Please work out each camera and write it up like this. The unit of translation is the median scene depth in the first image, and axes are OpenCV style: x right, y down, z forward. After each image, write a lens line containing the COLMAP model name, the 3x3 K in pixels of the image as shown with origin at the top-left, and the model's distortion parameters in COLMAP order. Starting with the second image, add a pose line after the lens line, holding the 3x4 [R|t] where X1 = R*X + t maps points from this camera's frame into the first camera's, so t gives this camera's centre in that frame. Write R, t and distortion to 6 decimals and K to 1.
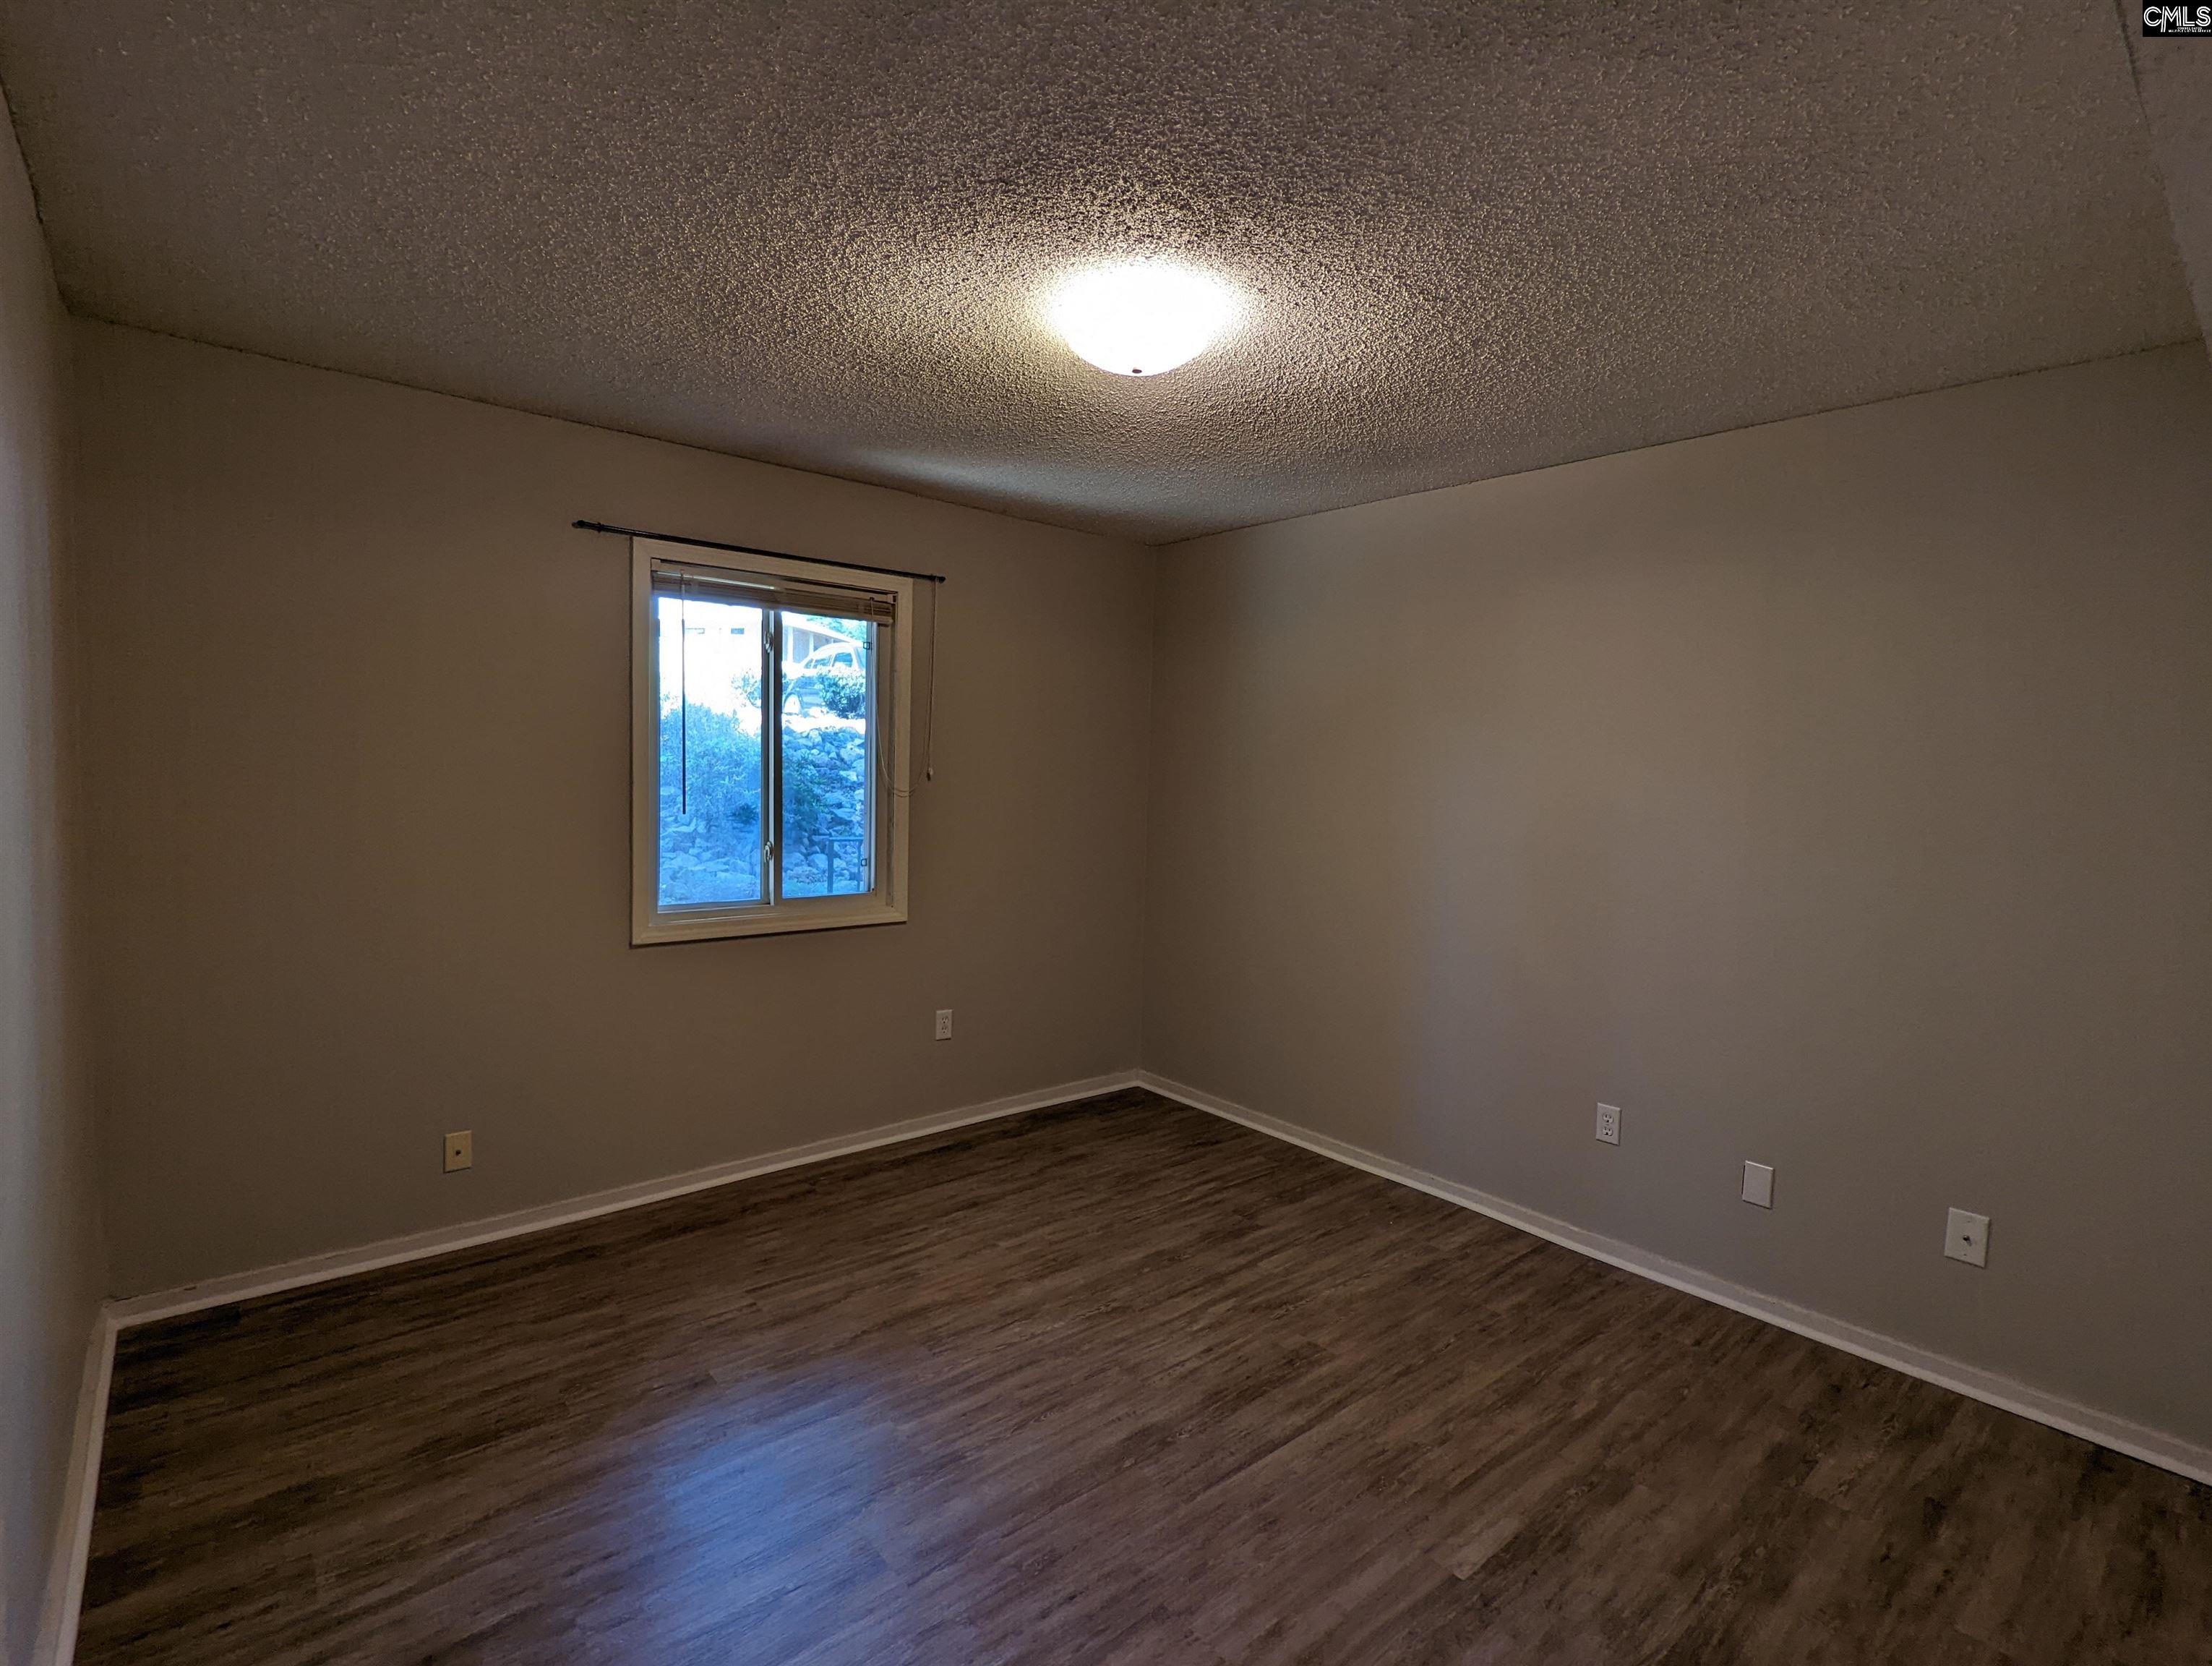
lens RADIAL K [[1045.4, 0, 1096.5], [0, 1045.4, 845.1], [0, 0, 1]] dist [-0.004709, -0.001277]
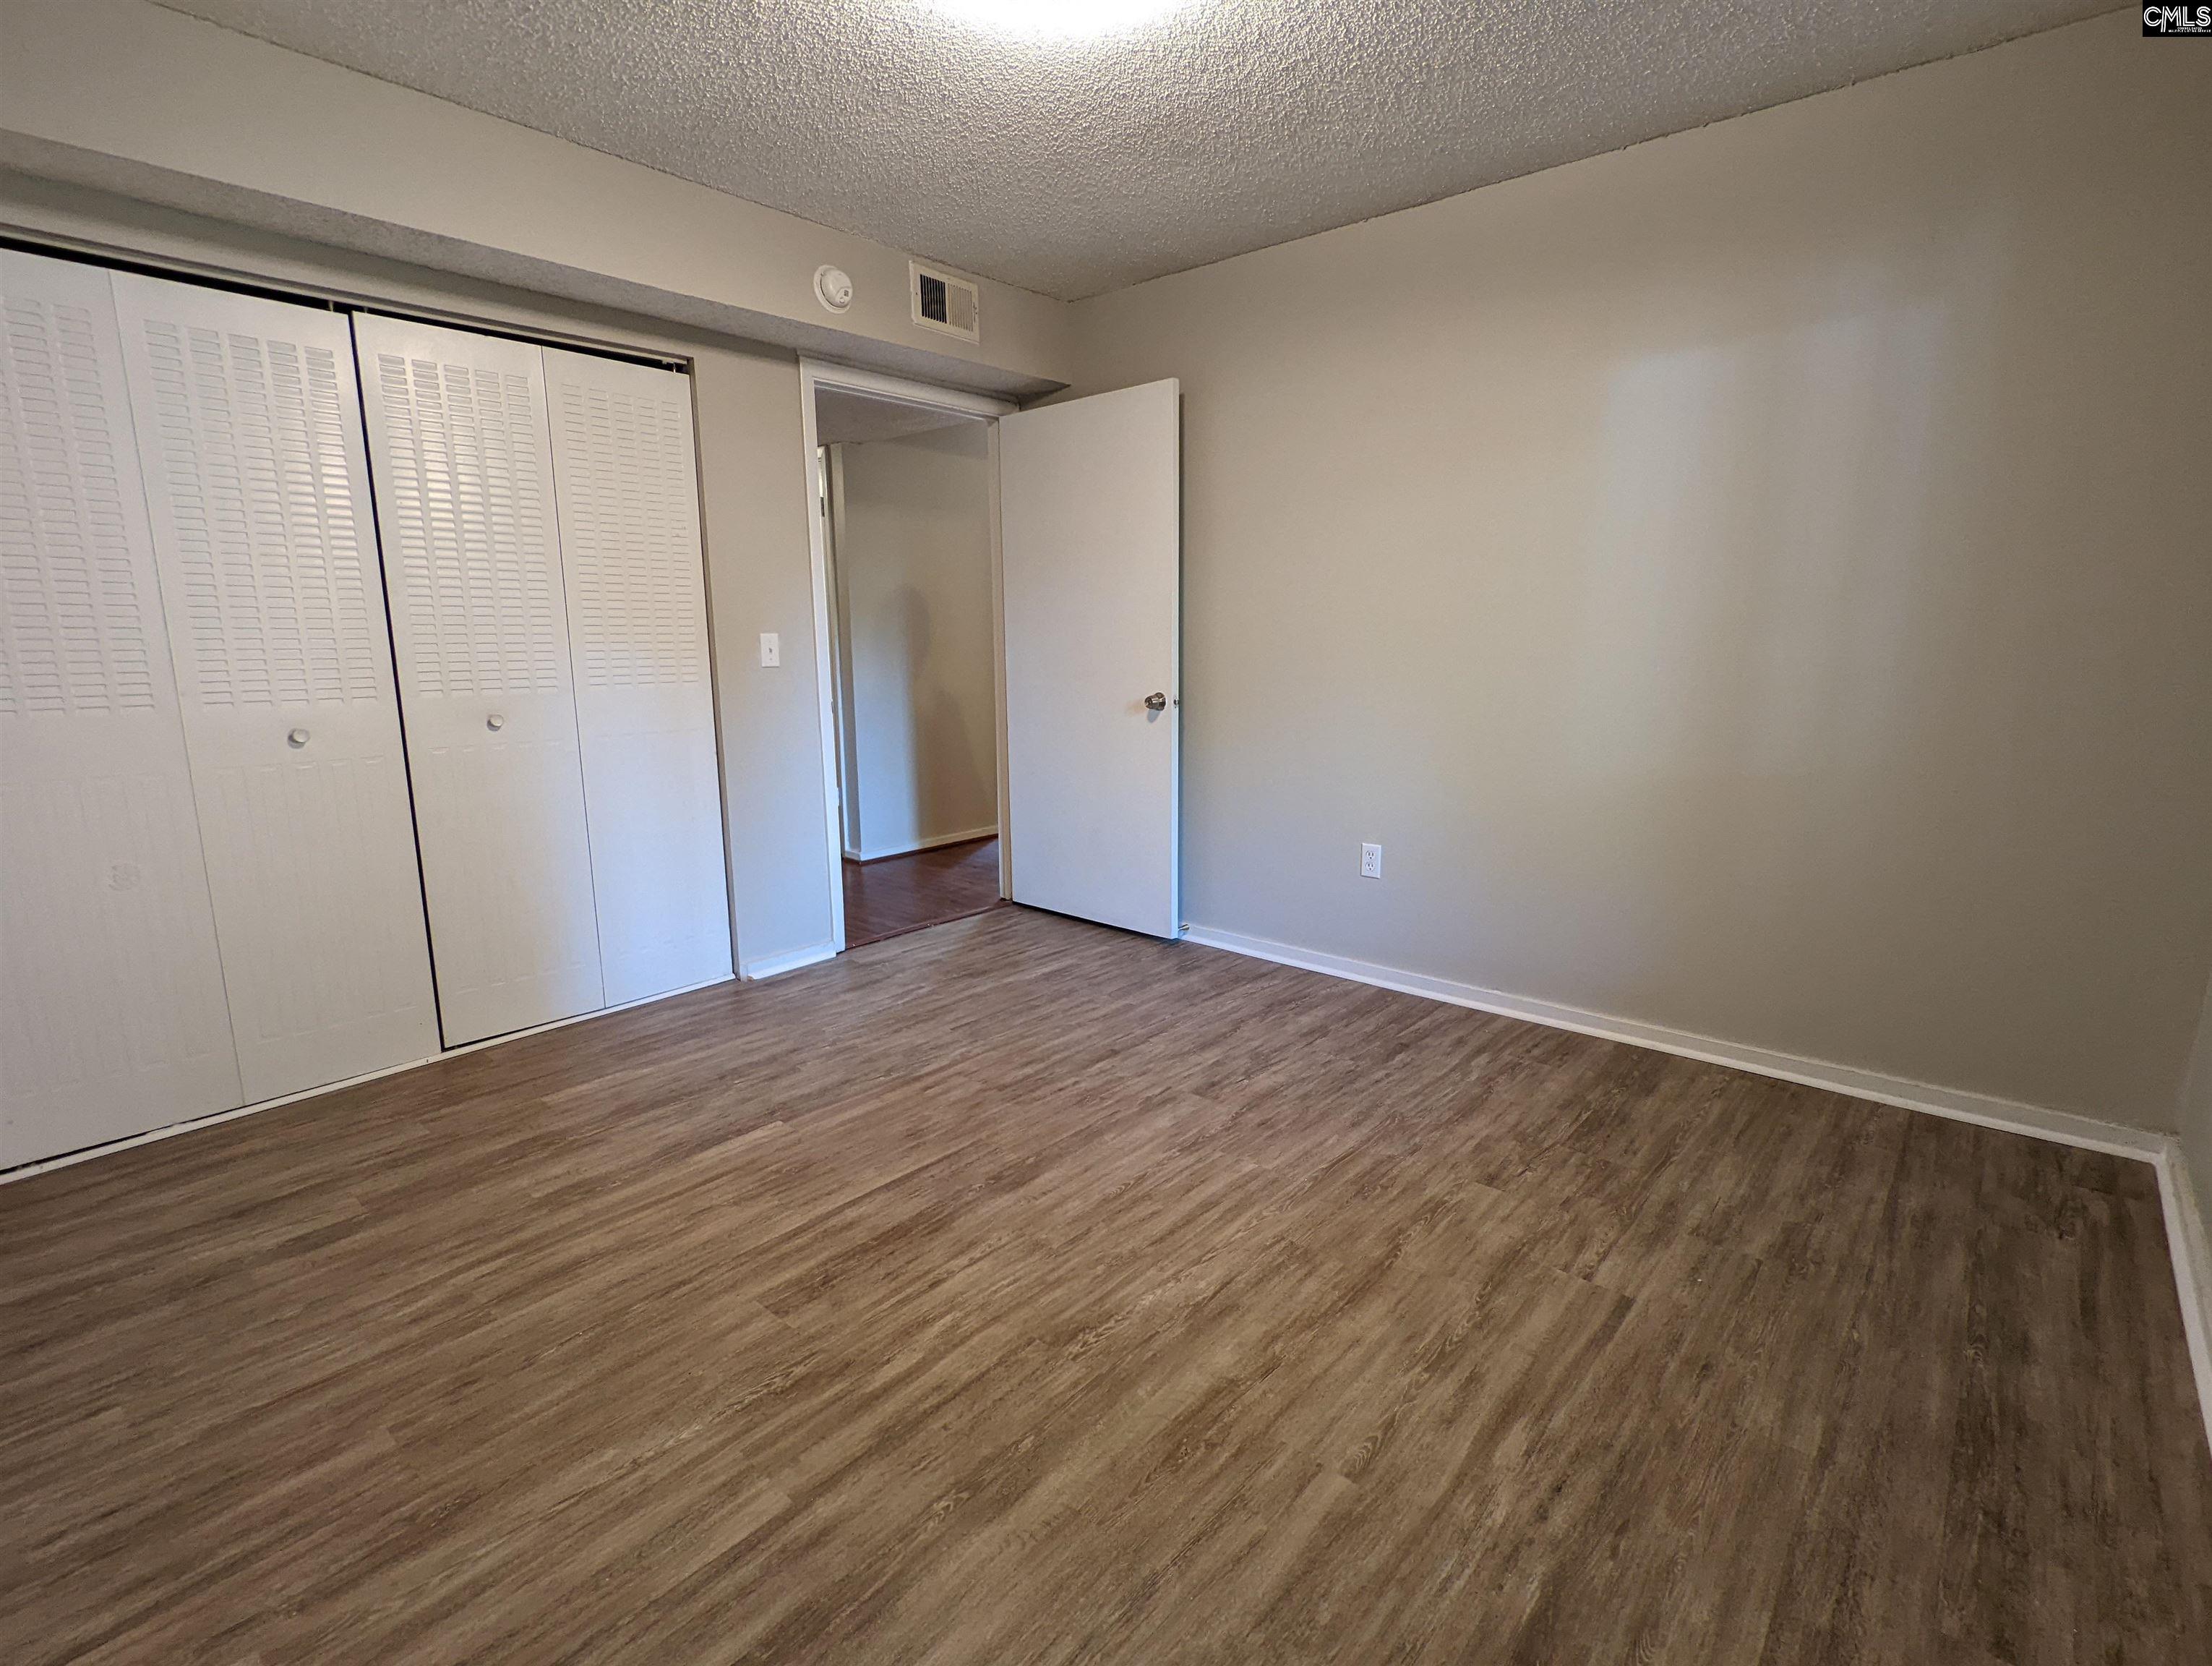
lens RADIAL K [[1045.4, 0, 1101.8], [0, 1045.4, 828.6], [0, 0, 1]] dist [-0.004709, -0.001277]
pose [[-0.988290, 0.006608, -0.152441, 0.103705], [-0.031969, 0.967920, 0.249217, -0.013927], [0.149198, 0.251172, -0.956375, 1.684059]]
